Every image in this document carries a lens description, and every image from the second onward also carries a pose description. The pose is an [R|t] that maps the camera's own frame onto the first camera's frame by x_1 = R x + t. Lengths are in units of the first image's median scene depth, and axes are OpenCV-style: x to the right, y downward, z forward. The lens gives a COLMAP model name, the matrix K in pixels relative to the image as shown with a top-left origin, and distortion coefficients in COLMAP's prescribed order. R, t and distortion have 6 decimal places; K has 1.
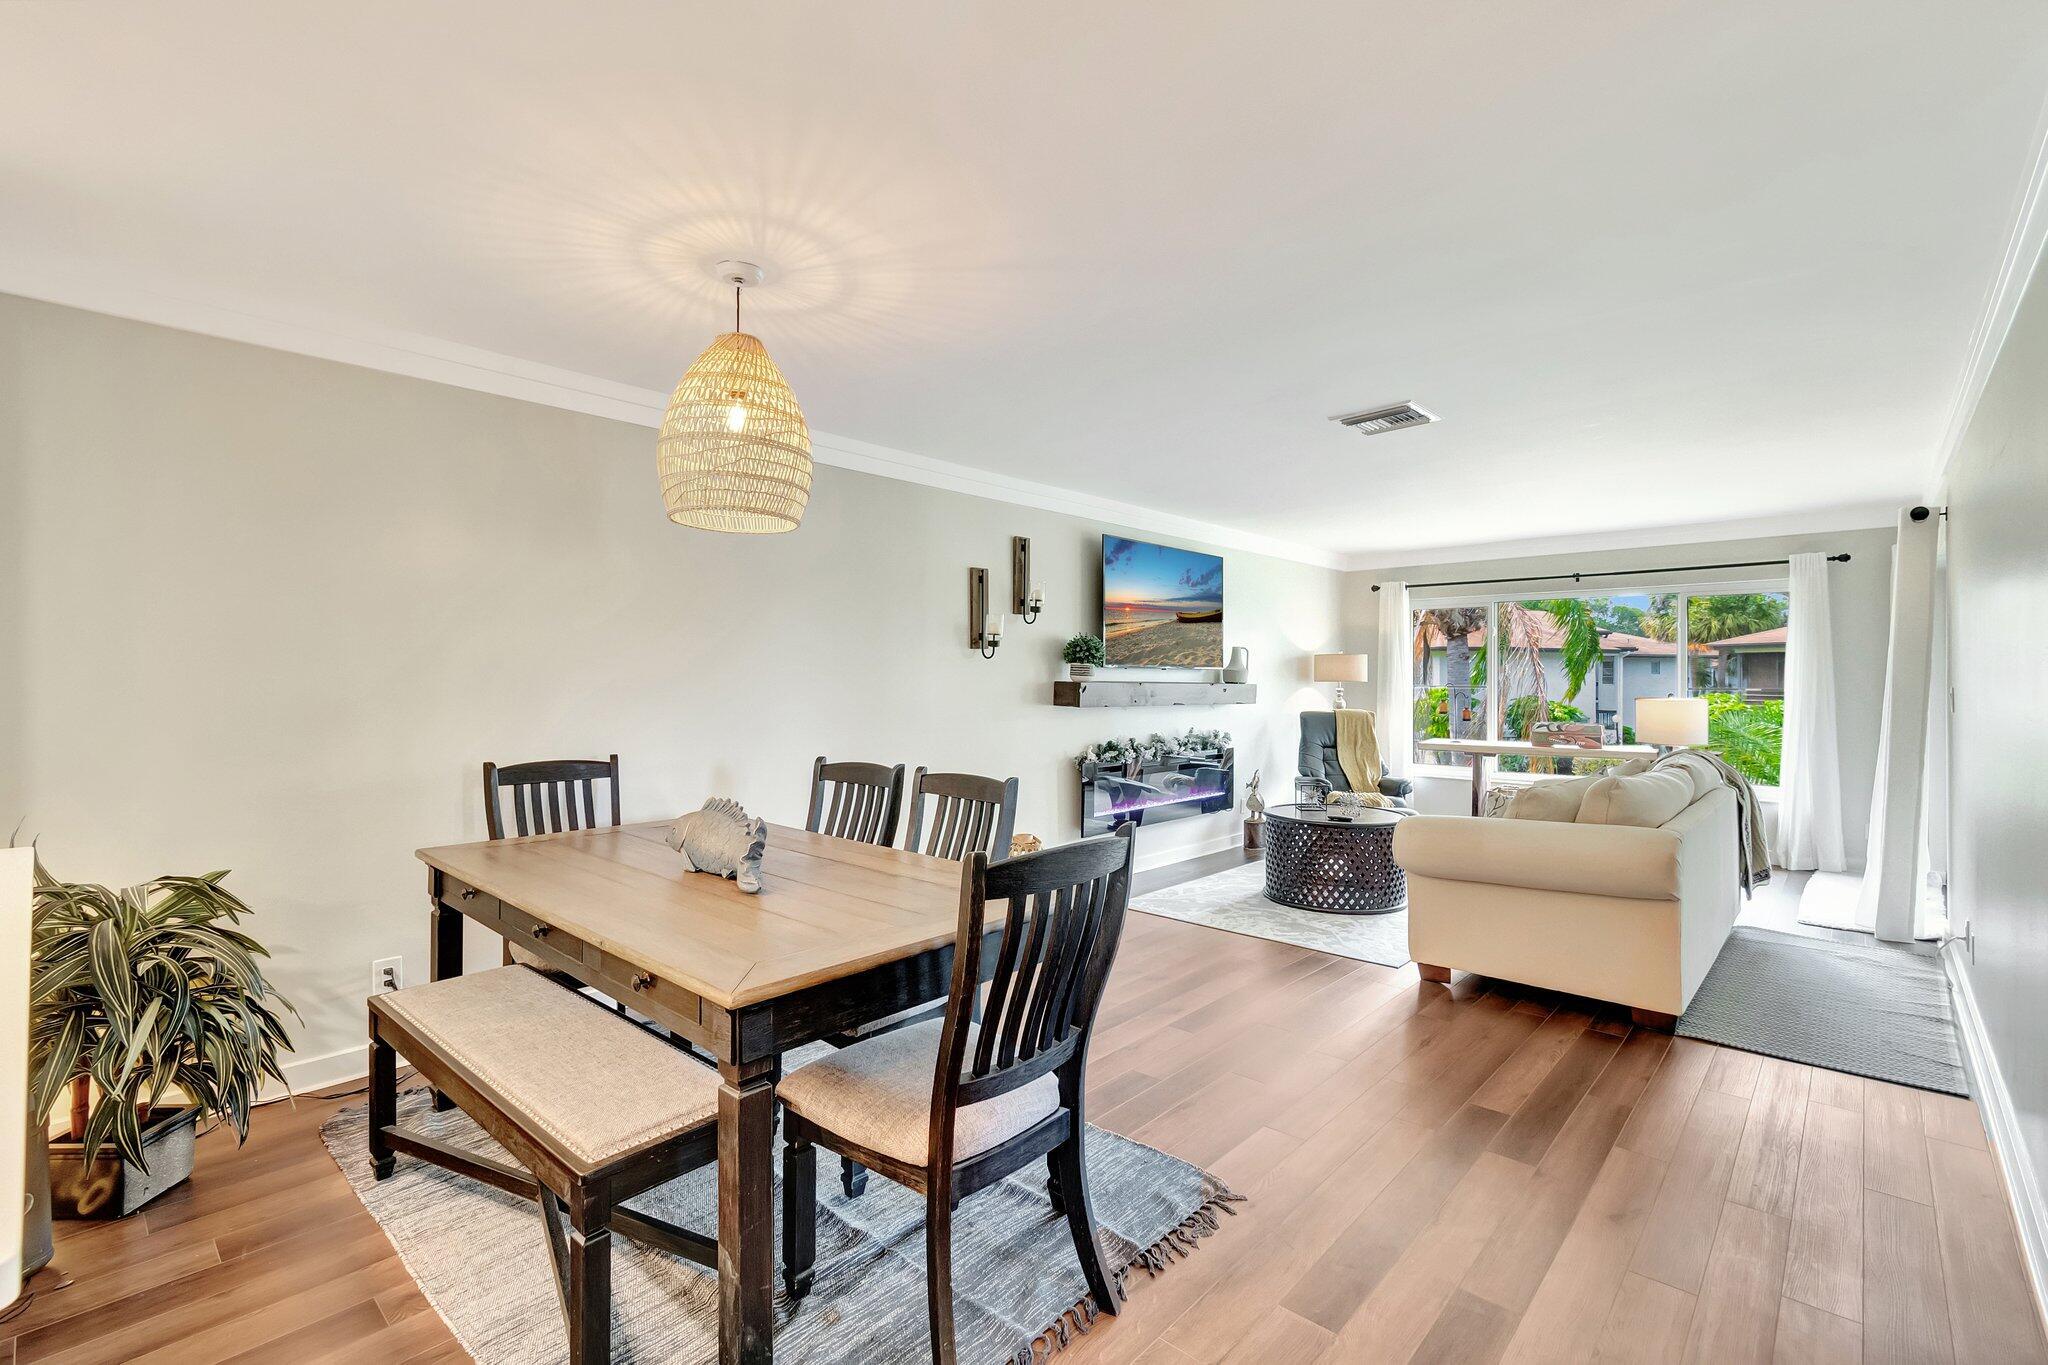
lens RADIAL K [[922.8, 0, 1018.1], [0, 922.8, 678.7], [0, 0, 1]] dist [0.000704, 0.000052]
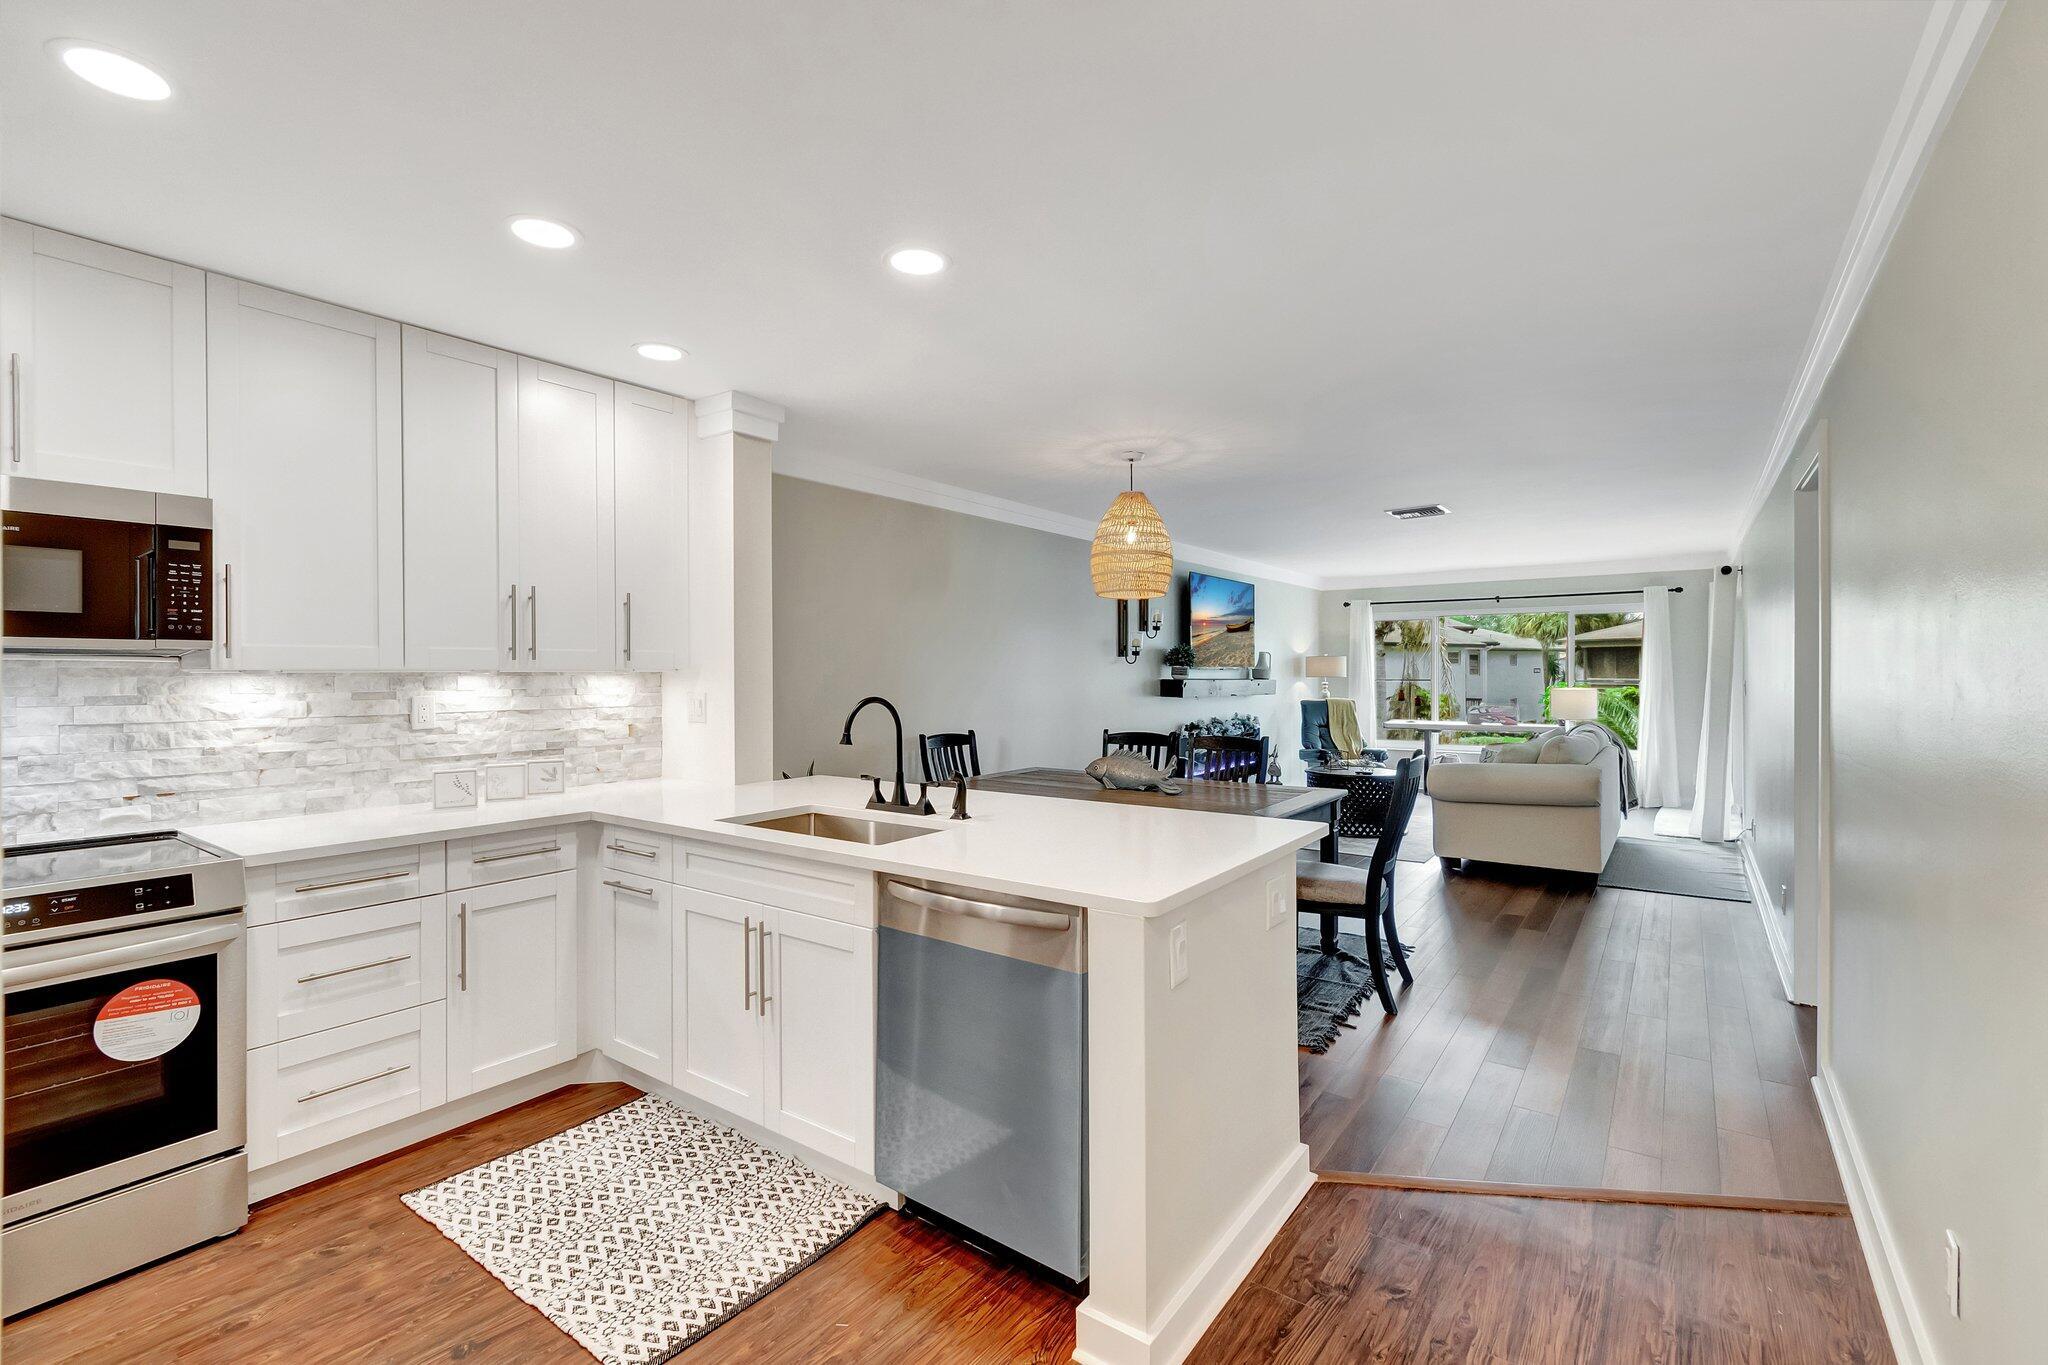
lens RADIAL K [[922.8, 0, 1013.5], [0, 922.8, 674.6], [0, 0, 1]] dist [0.000704, 0.000052]
pose [[0.993318, -0.005520, 0.115275, -0.334978], [0.005134, 0.999980, 0.003642, -0.009799], [-0.115293, -0.003025, 0.993327, -0.343606]]
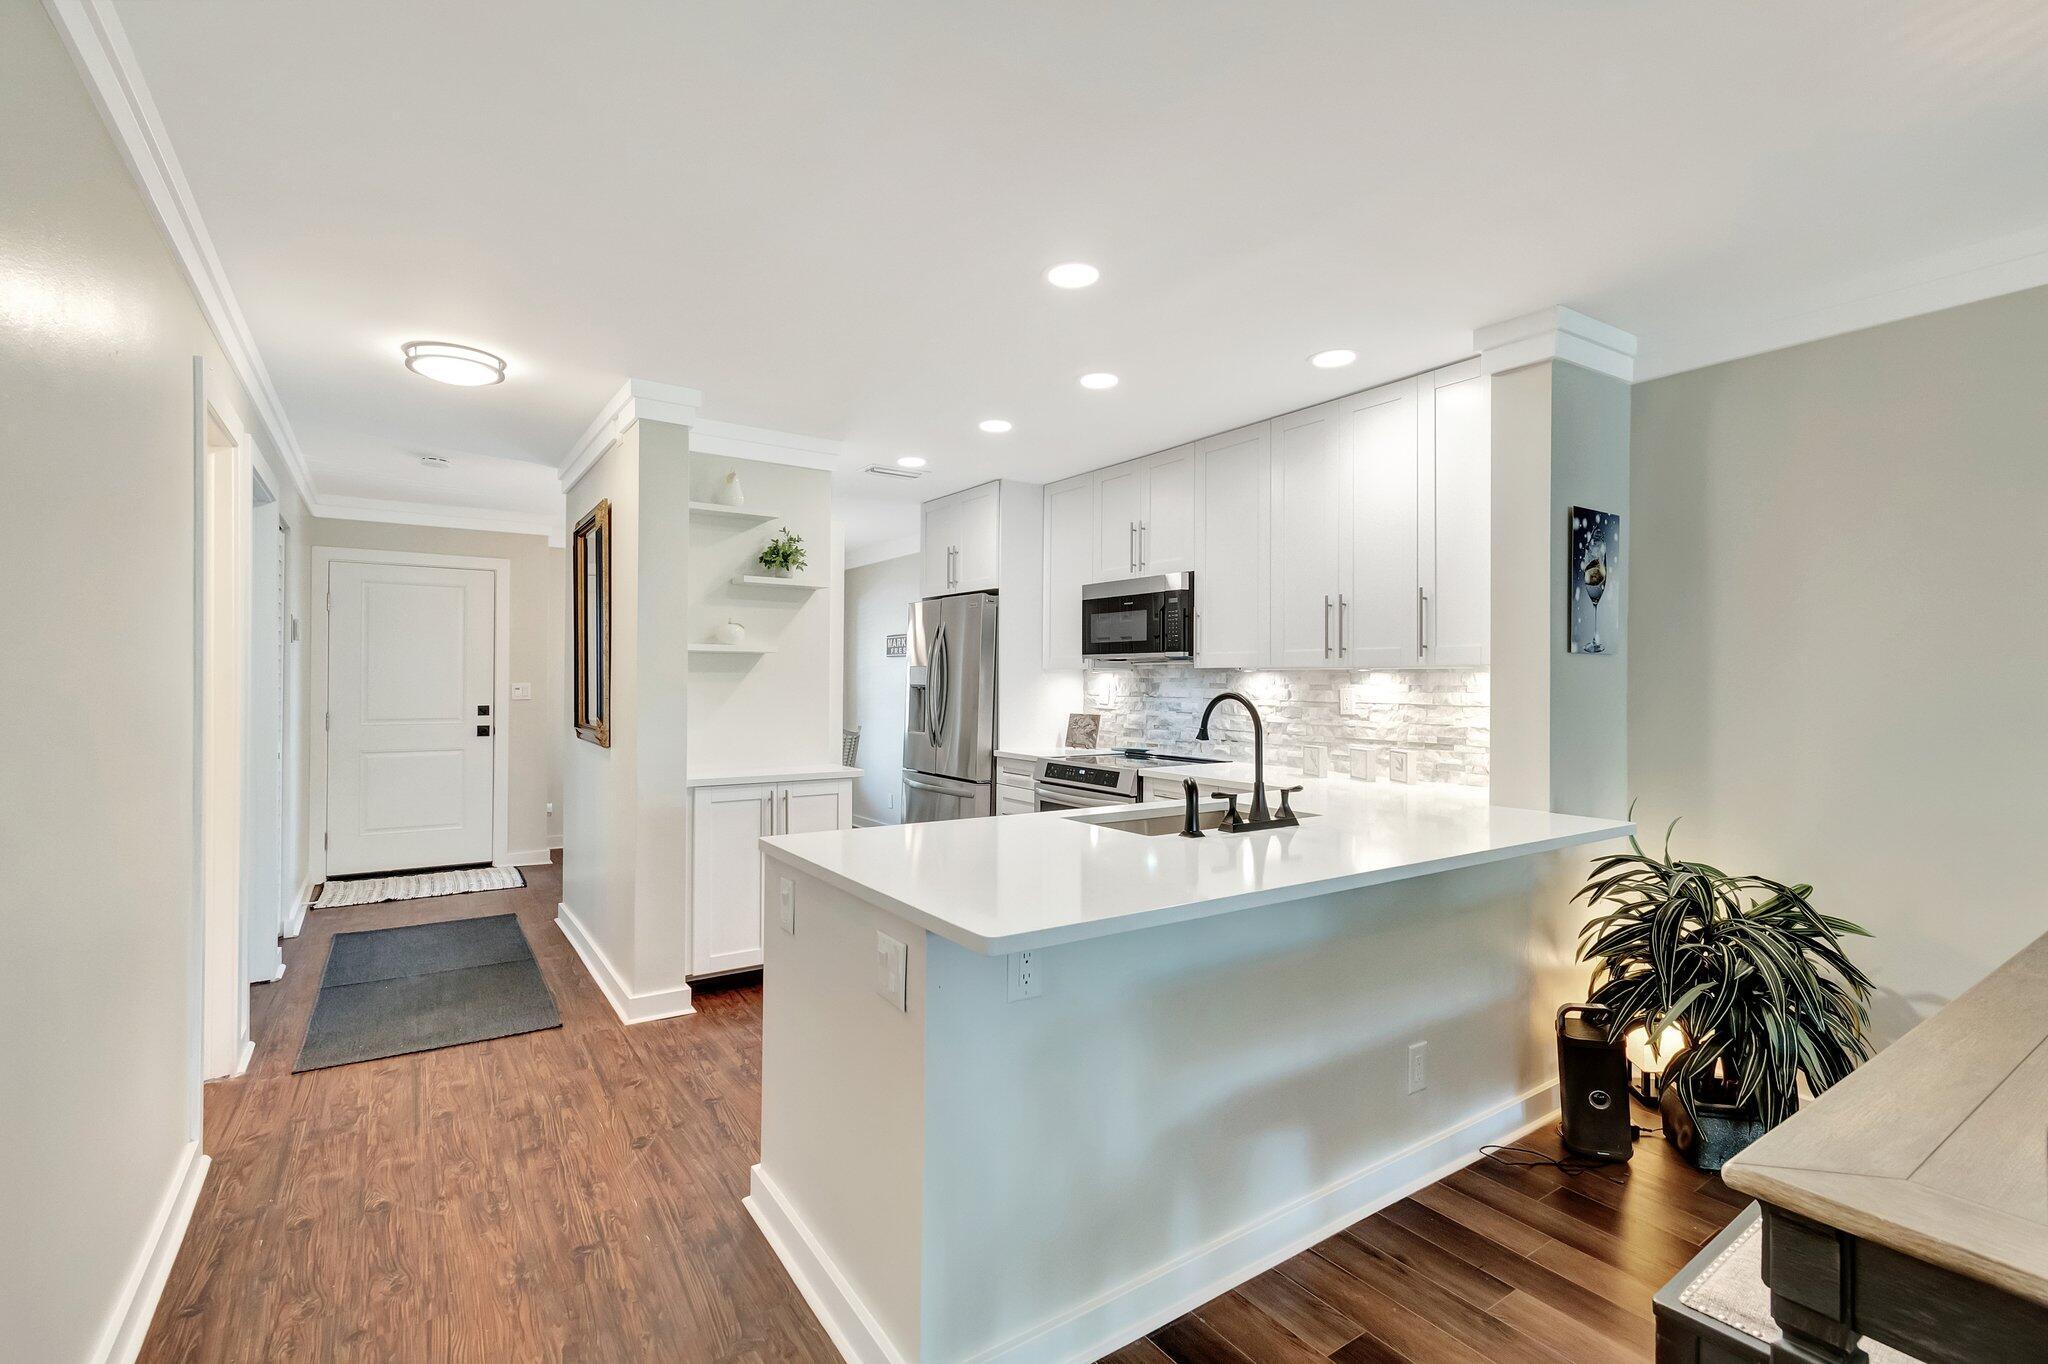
lens RADIAL K [[922.8, 0, 1008.5], [0, 922.8, 680.2], [0, 0, 1]] dist [0.000704, 0.000052]
pose [[-0.237335, -0.001956, -0.971426, 0.475680], [-0.004659, 0.999989, -0.000875, 0.005683], [0.971417, 0.004318, -0.237341, 0.569177]]
